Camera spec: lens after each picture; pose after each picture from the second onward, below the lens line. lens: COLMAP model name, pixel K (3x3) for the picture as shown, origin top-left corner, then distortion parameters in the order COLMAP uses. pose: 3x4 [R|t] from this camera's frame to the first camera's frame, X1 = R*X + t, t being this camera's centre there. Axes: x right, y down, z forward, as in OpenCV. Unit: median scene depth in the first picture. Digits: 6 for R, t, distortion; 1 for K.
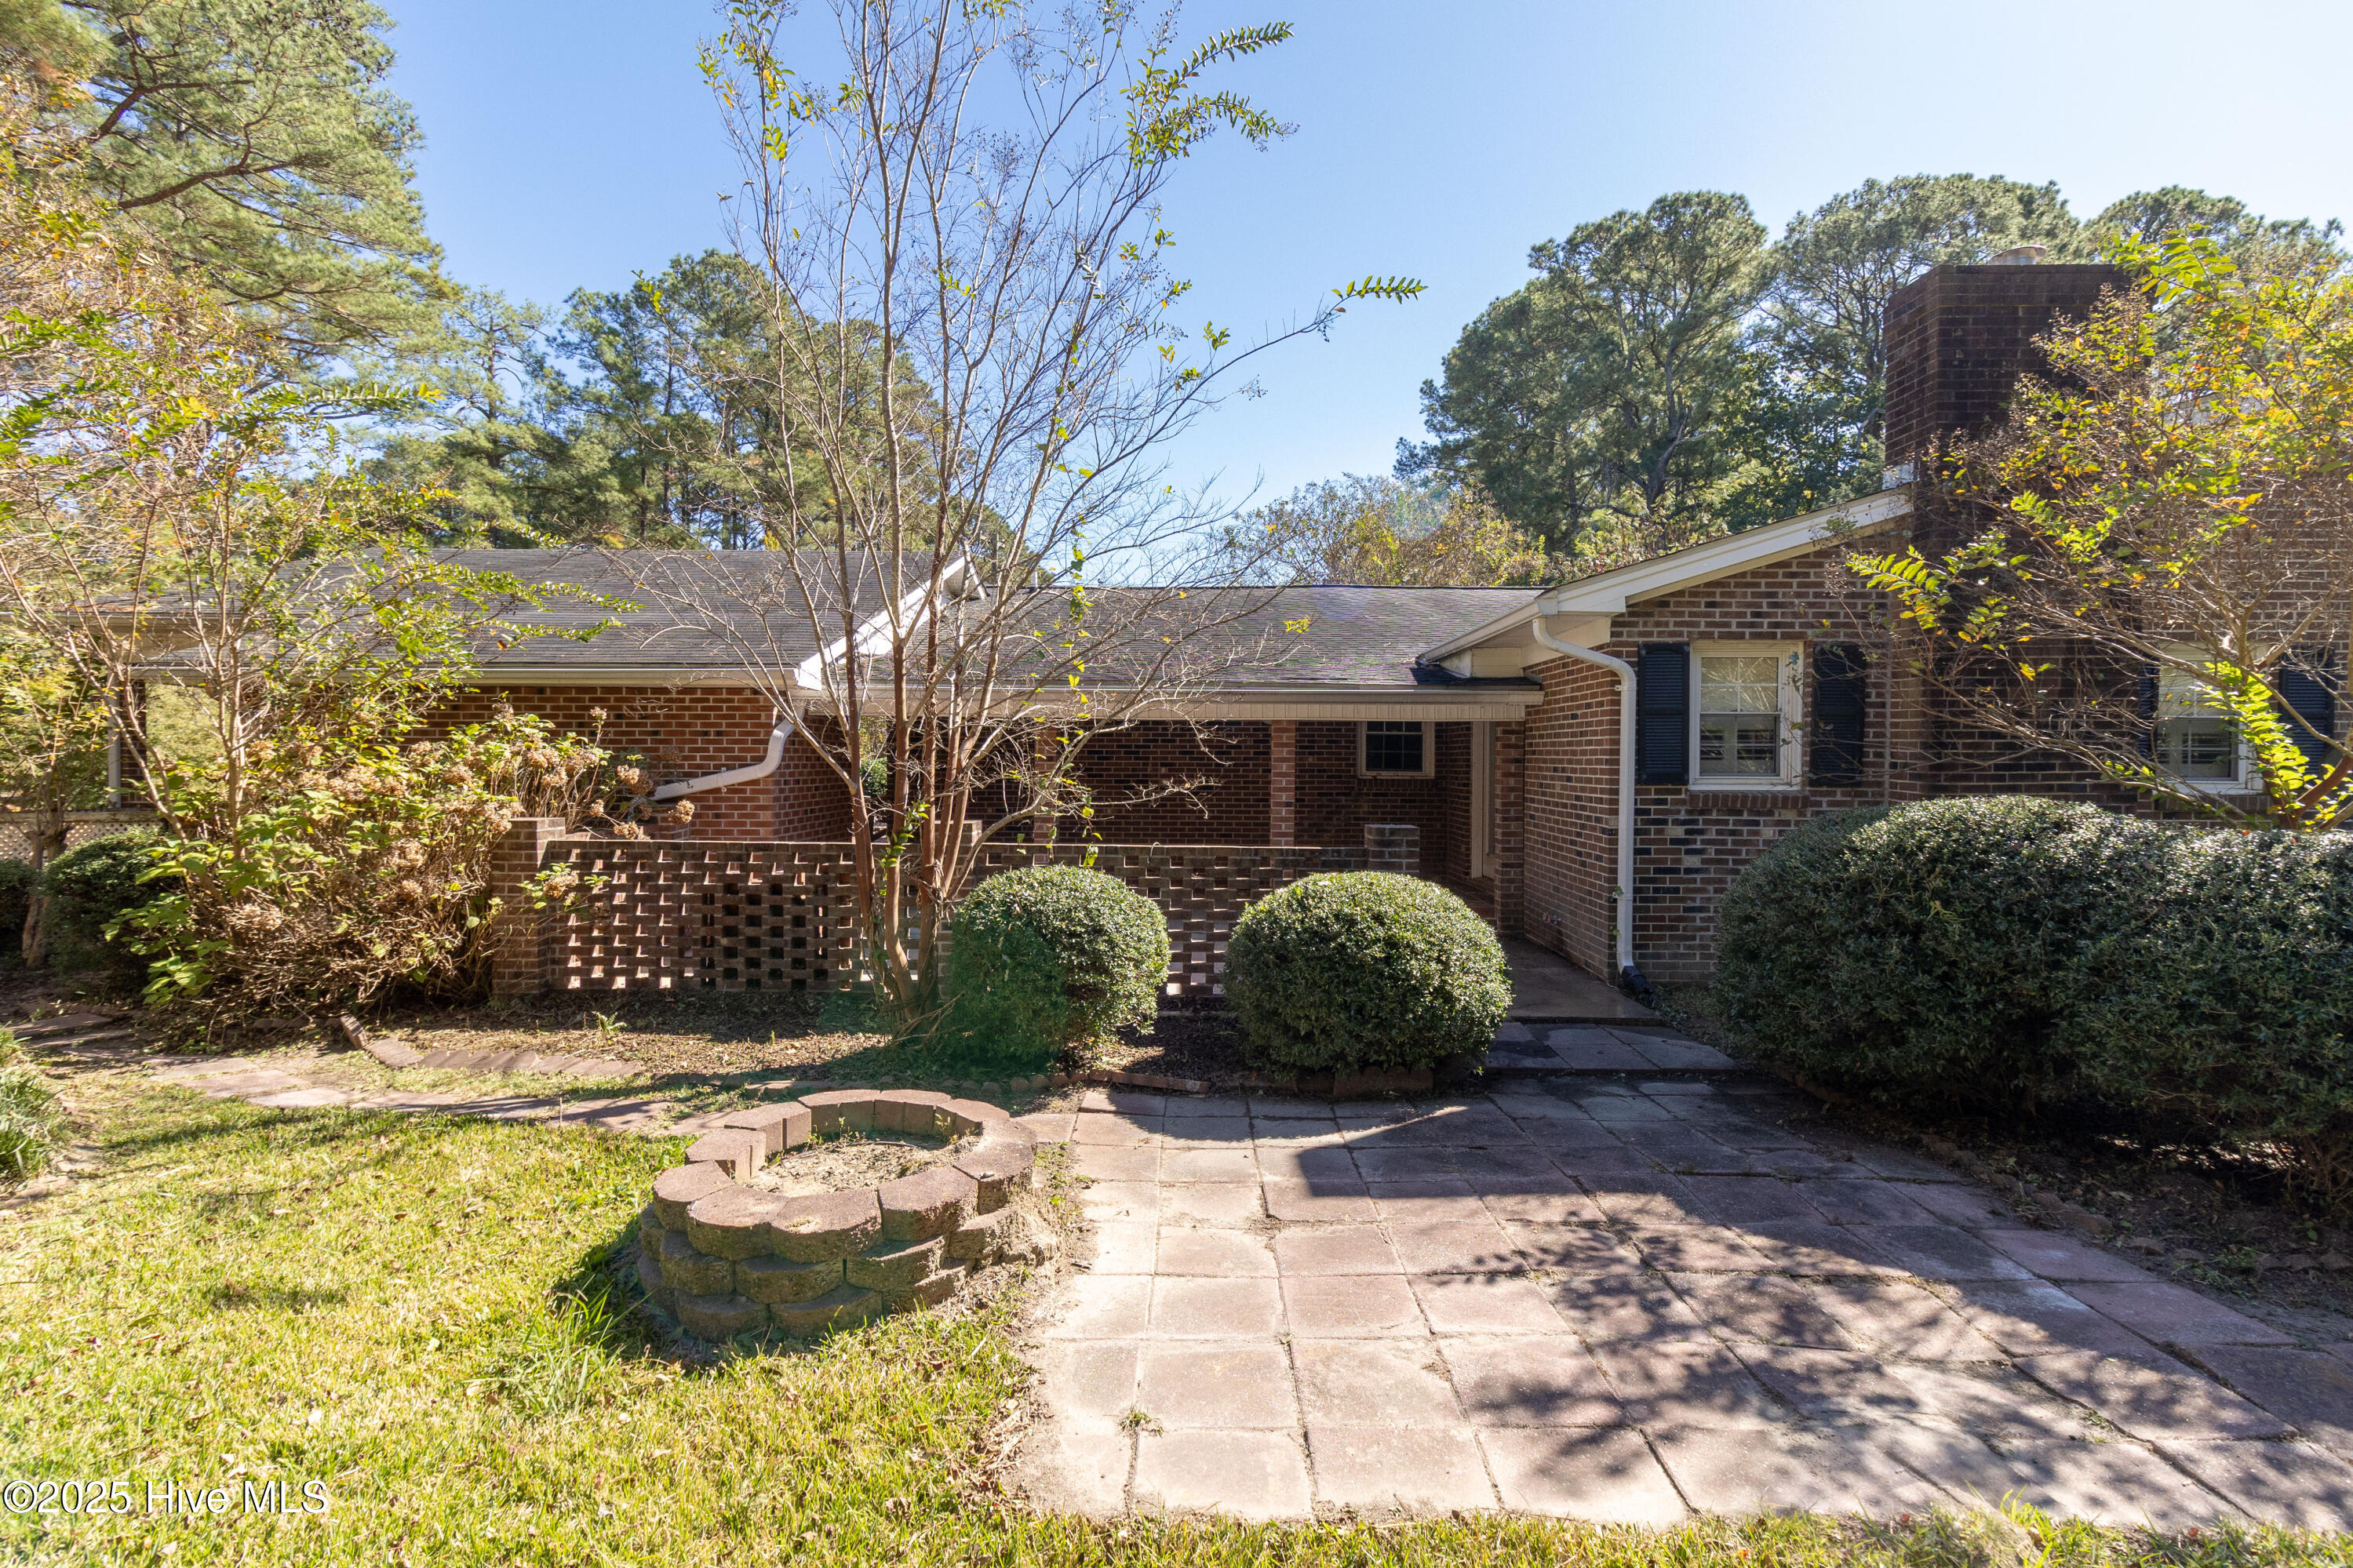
lens RADIAL K [[1077.5, 0, 1180.8], [0, 1077.5, 779.0], [0, 0, 1]] dist [0.004486, 0.000933]
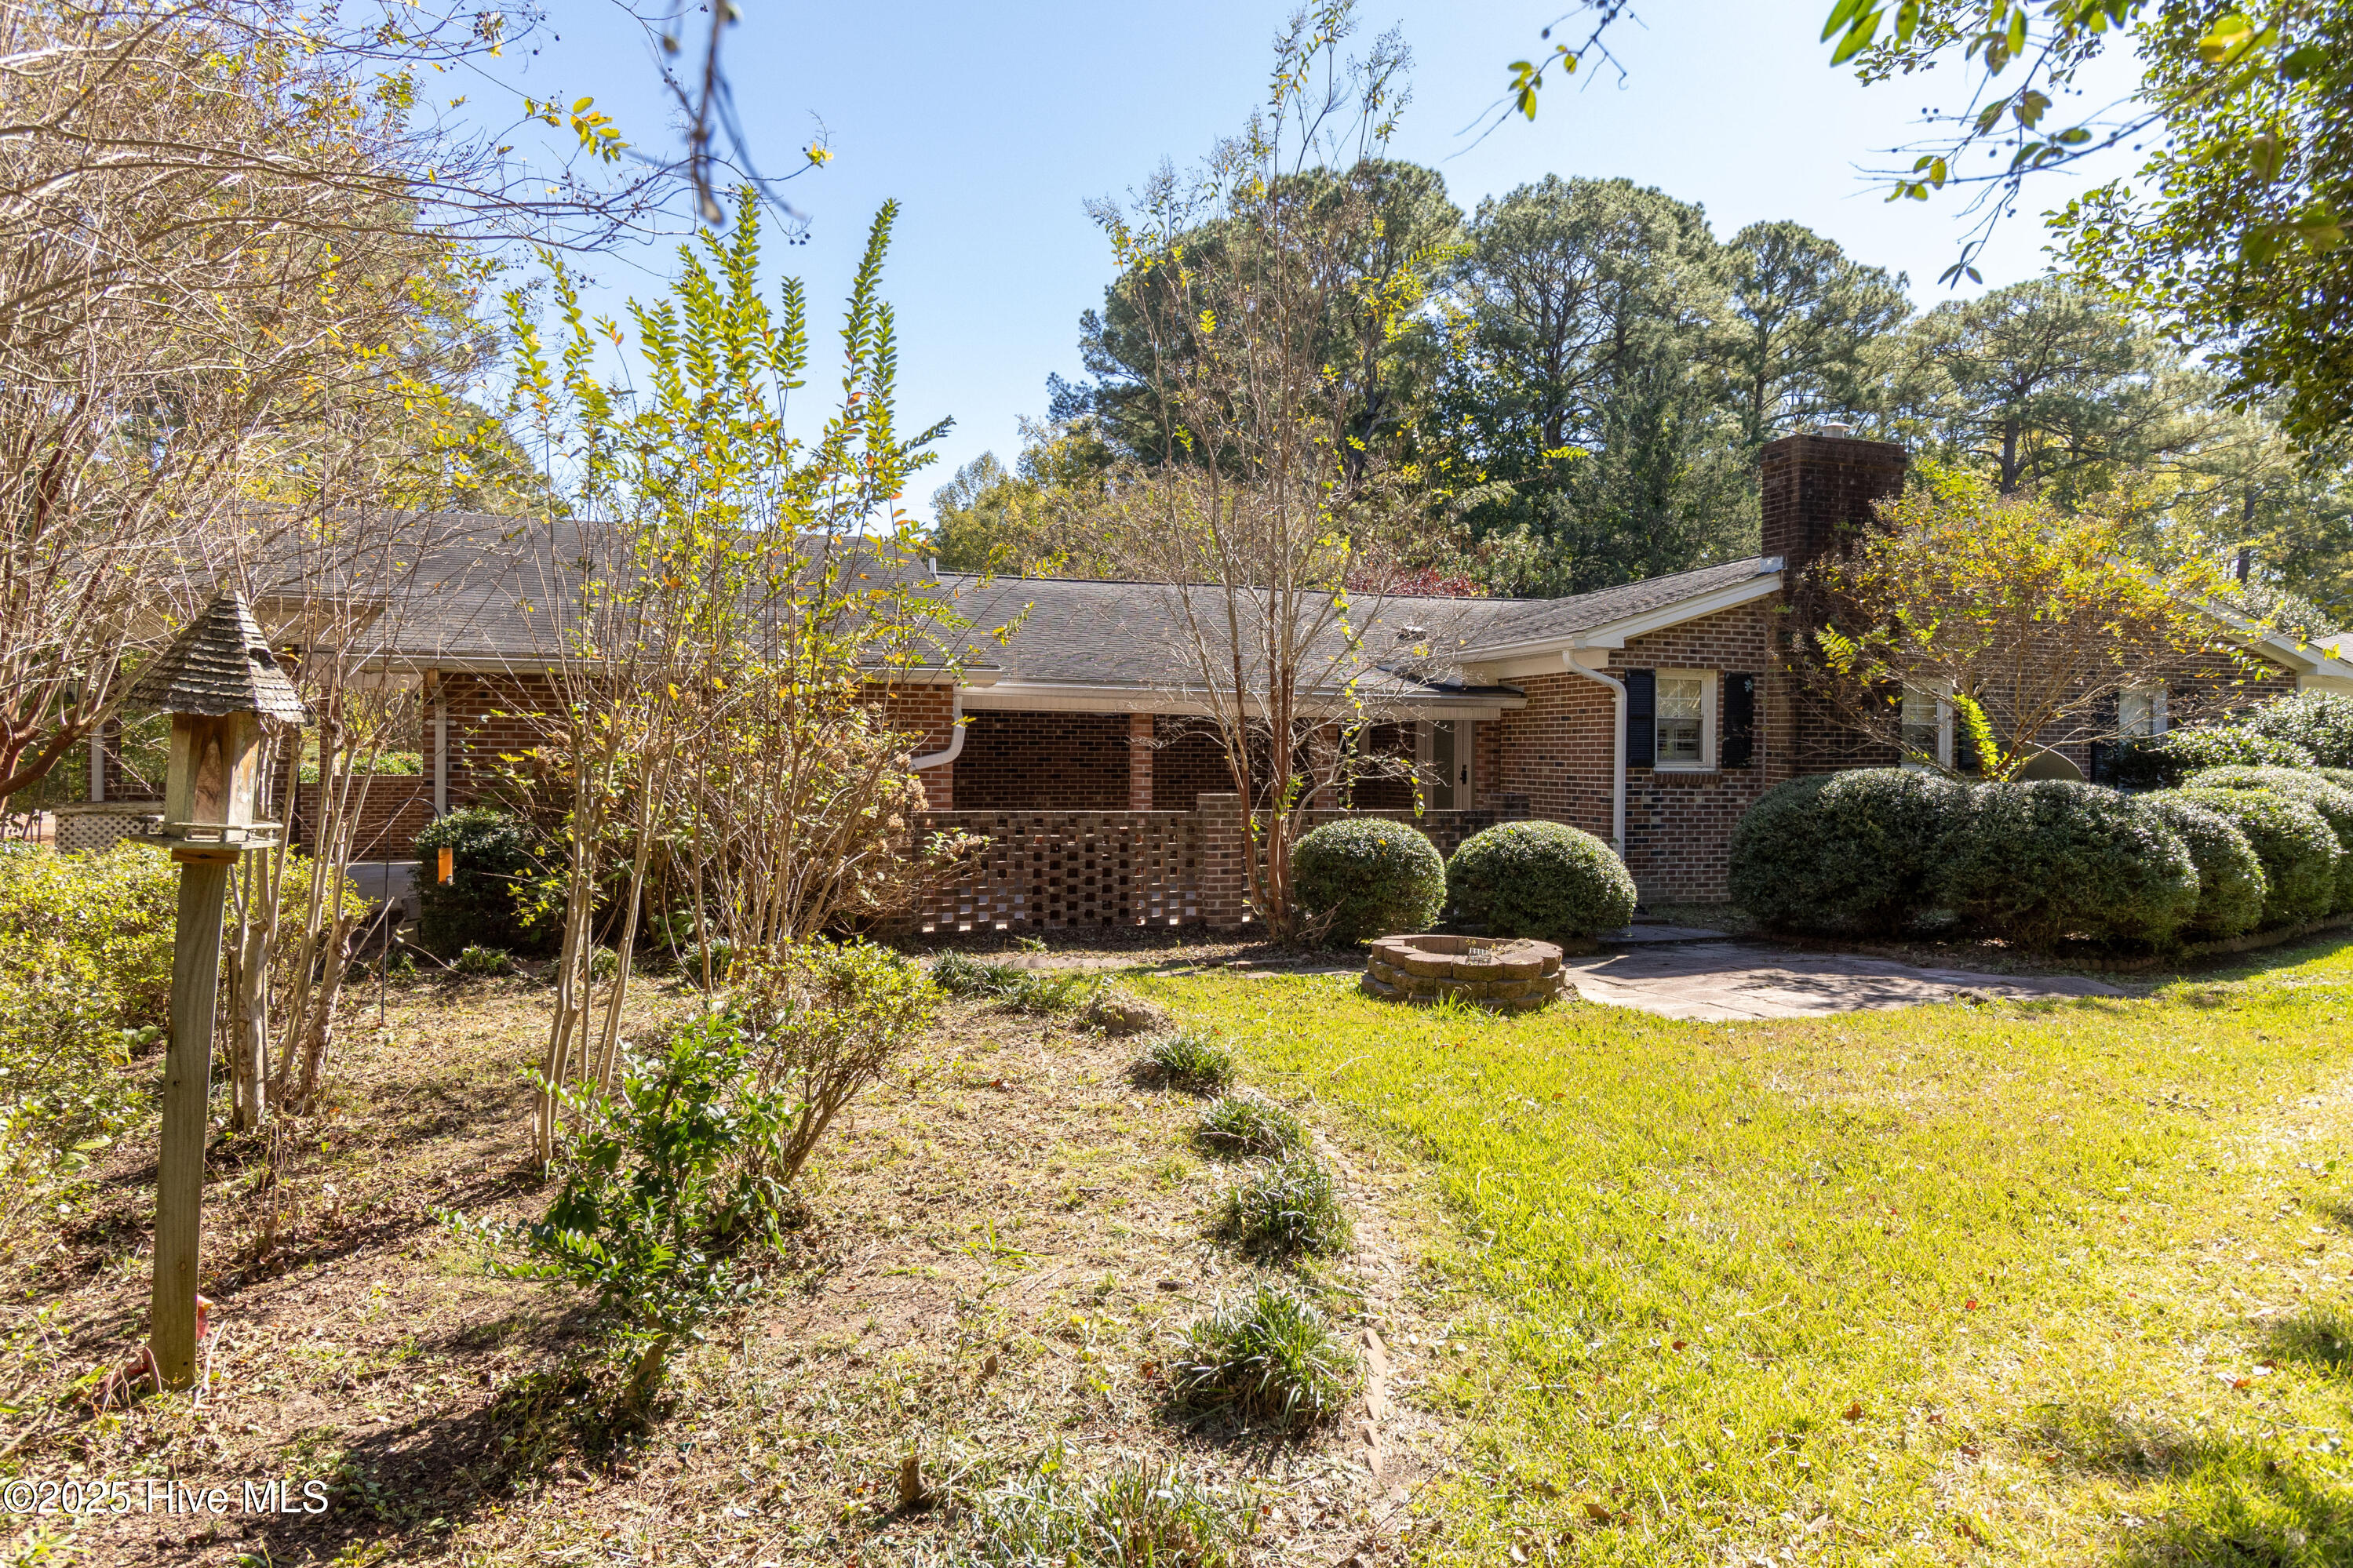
lens RADIAL K [[1395.5, 0, 1174.2], [0, 1395.5, 779.9], [0, 0, 1]] dist [0.009622, 0.000601]
pose [[0.939987, -0.003482, 0.341193, -0.301486], [0.004196, 0.999990, -0.001354, 0.008698], [-0.341185, 0.002704, 0.939992, -0.210864]]
